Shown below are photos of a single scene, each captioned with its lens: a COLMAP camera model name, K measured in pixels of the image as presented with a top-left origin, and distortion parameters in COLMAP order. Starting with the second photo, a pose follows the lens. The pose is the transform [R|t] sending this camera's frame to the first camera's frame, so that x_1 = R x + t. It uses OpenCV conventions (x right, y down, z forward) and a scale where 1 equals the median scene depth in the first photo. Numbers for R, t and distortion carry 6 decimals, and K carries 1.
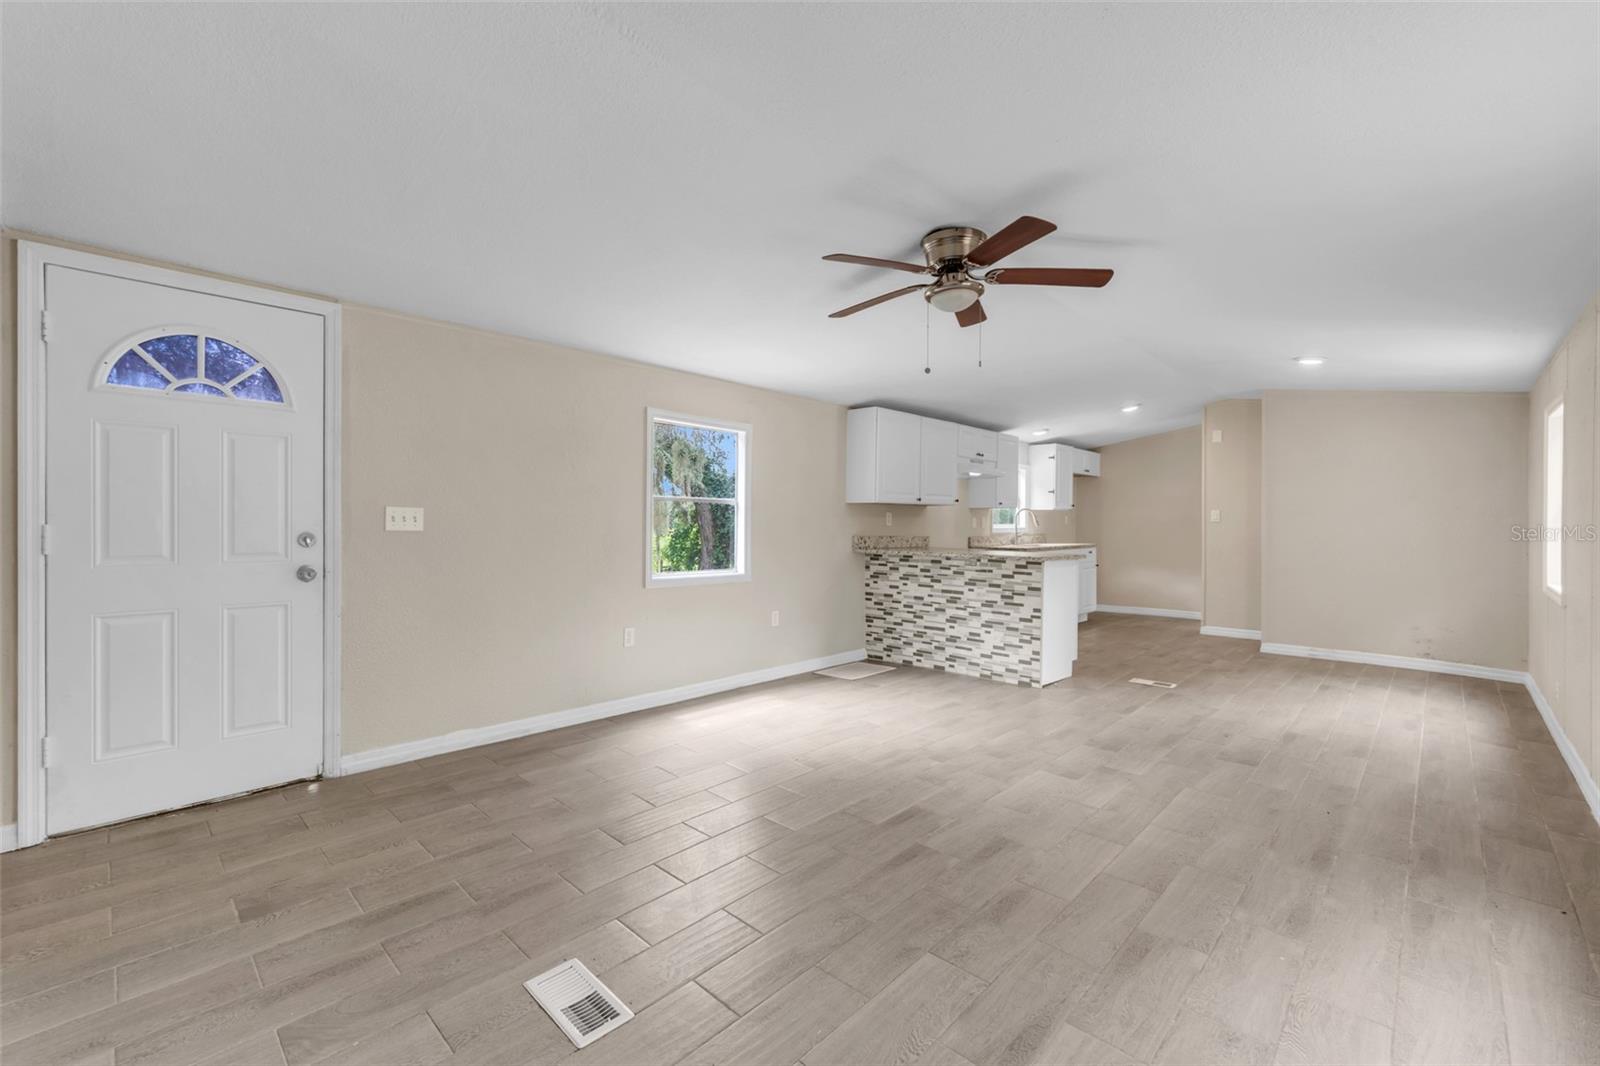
lens RADIAL K [[675.8, 0, 799.1], [0, 675.8, 529.4], [0, 0, 1]] dist [0.003173, 0.000035]
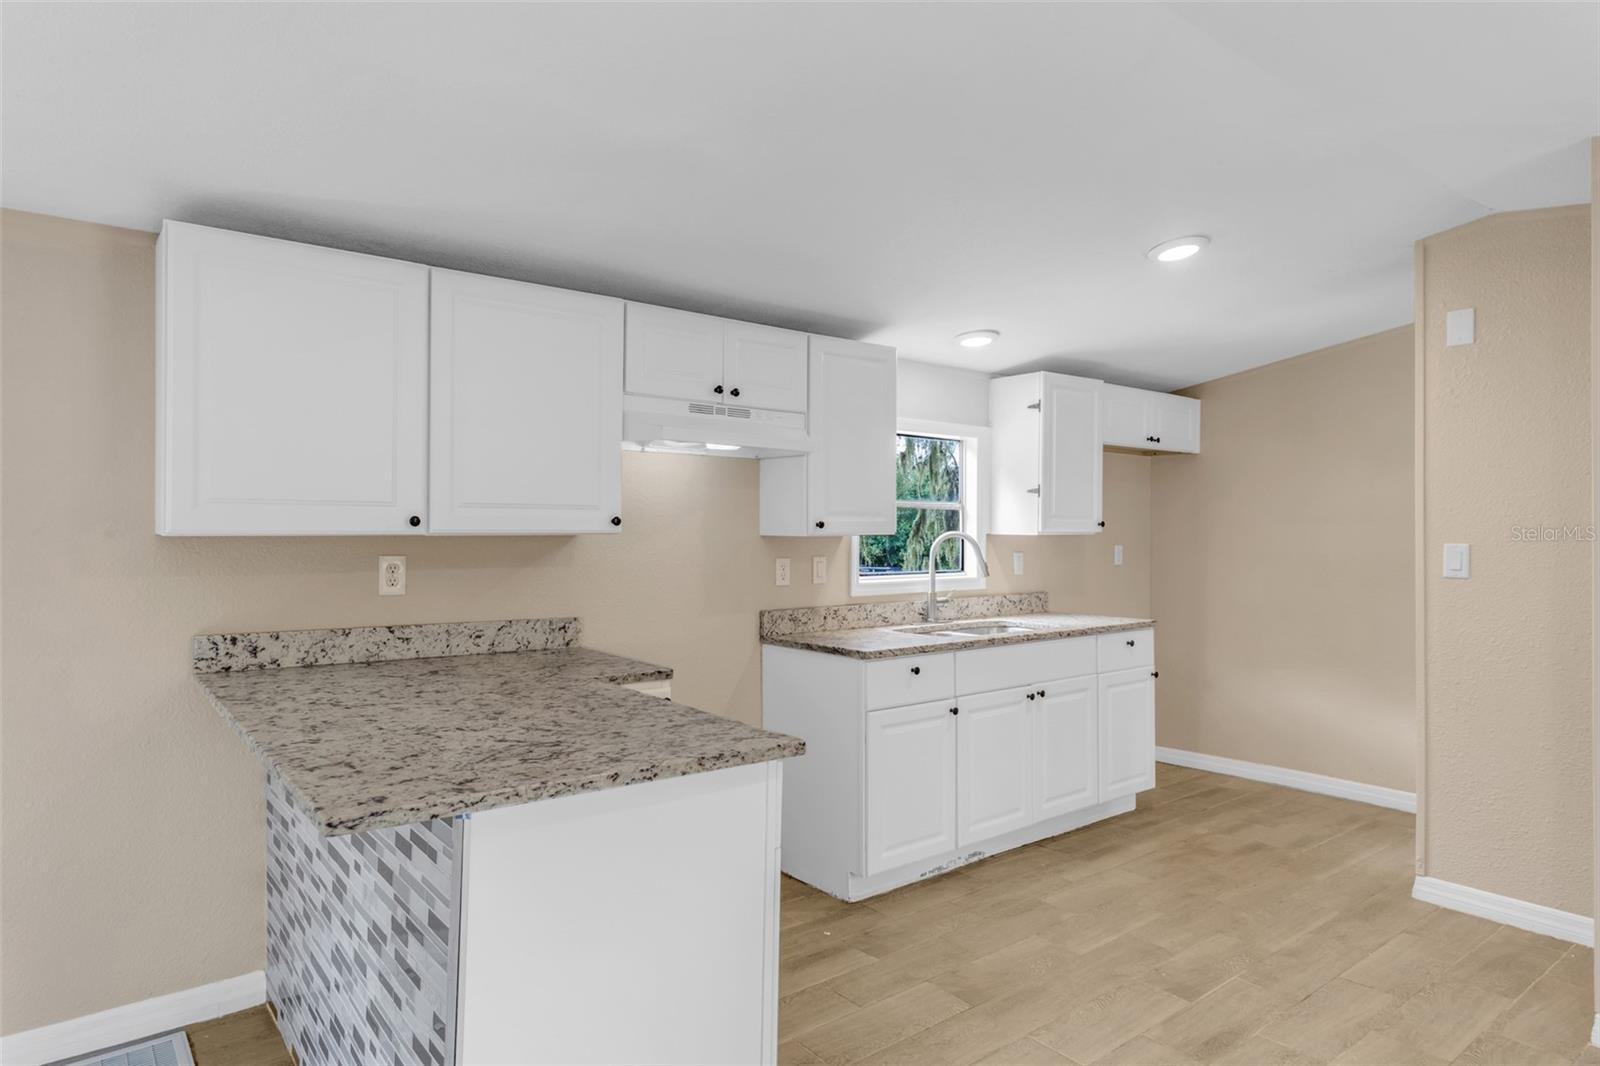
lens RADIAL K [[928.6, 0, 798.3], [0, 928.6, 526.7], [0, 0, 1]] dist [-0.003616, 0.000026]
pose [[0.989613, -0.006750, -0.143599, 0.449333], [0.003773, 0.999773, -0.020990, -0.033065], [0.143708, 0.020231, 0.989413, 0.618951]]
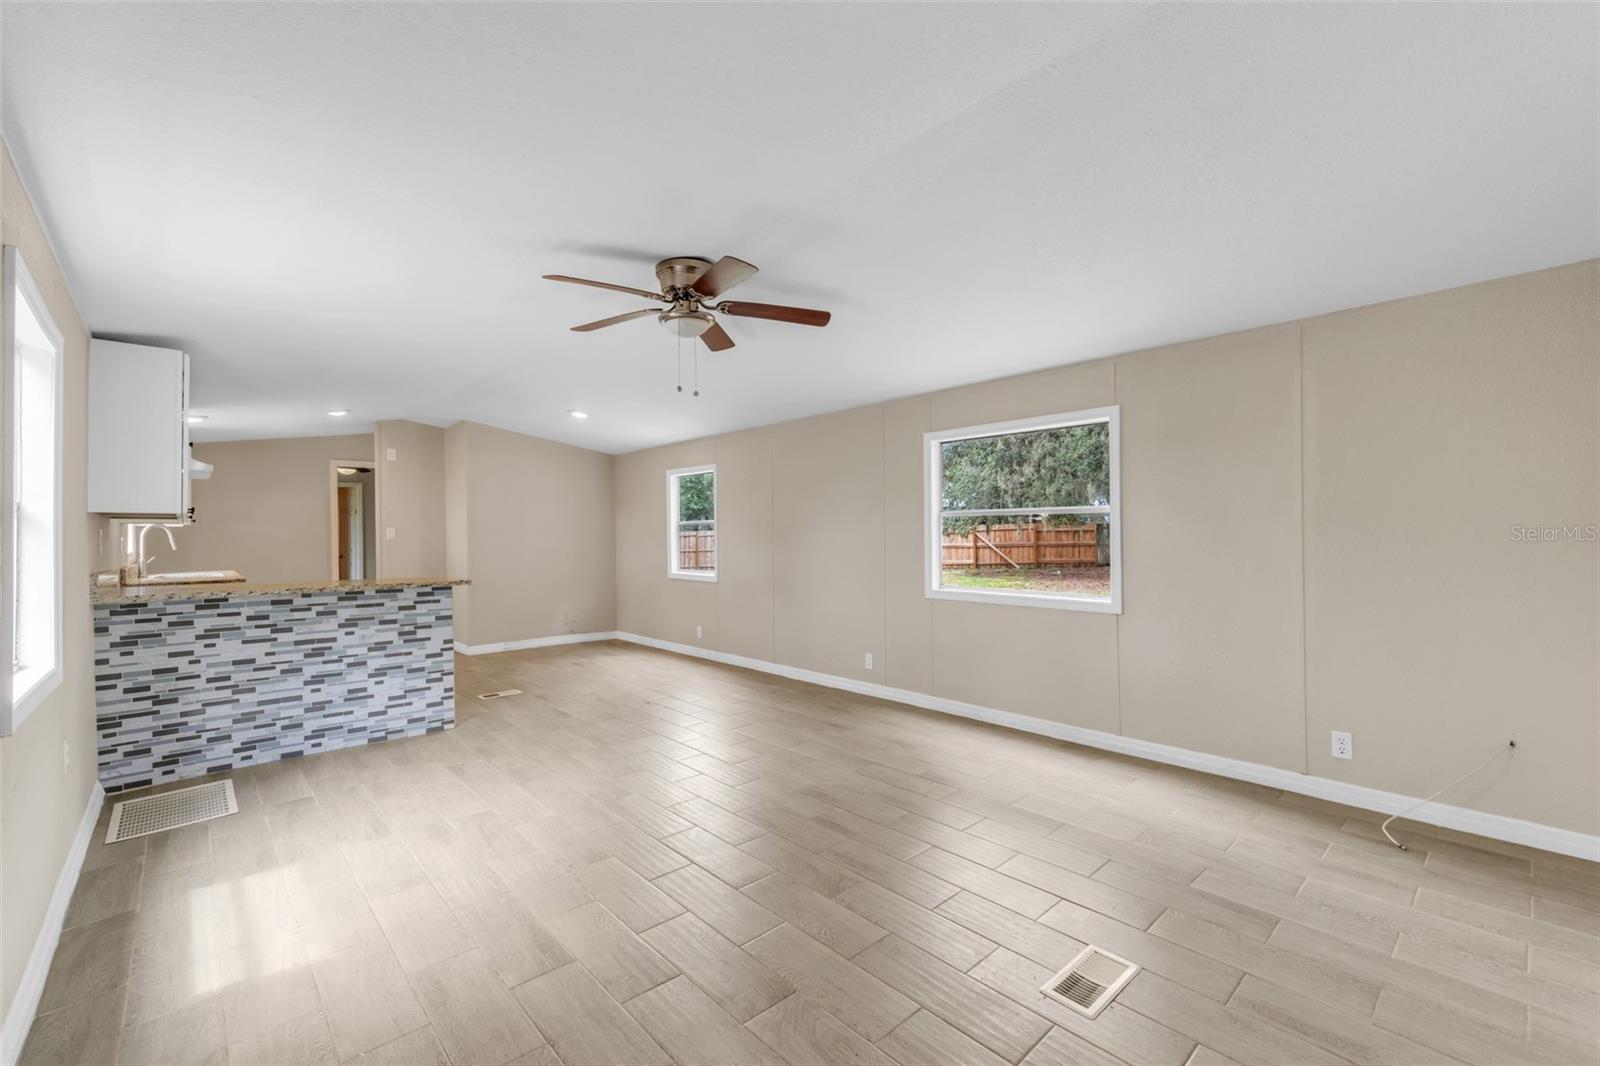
lens RADIAL K [[675.8, 0, 799.8], [0, 675.8, 533.0], [0, 0, 1]] dist [0.003173, 0.000035]
pose [[0.061978, -0.002493, 0.998074, -0.452797], [0.023100, 0.999733, 0.001062, -0.011003], [-0.997810, 0.022990, 0.062019, 0.434807]]
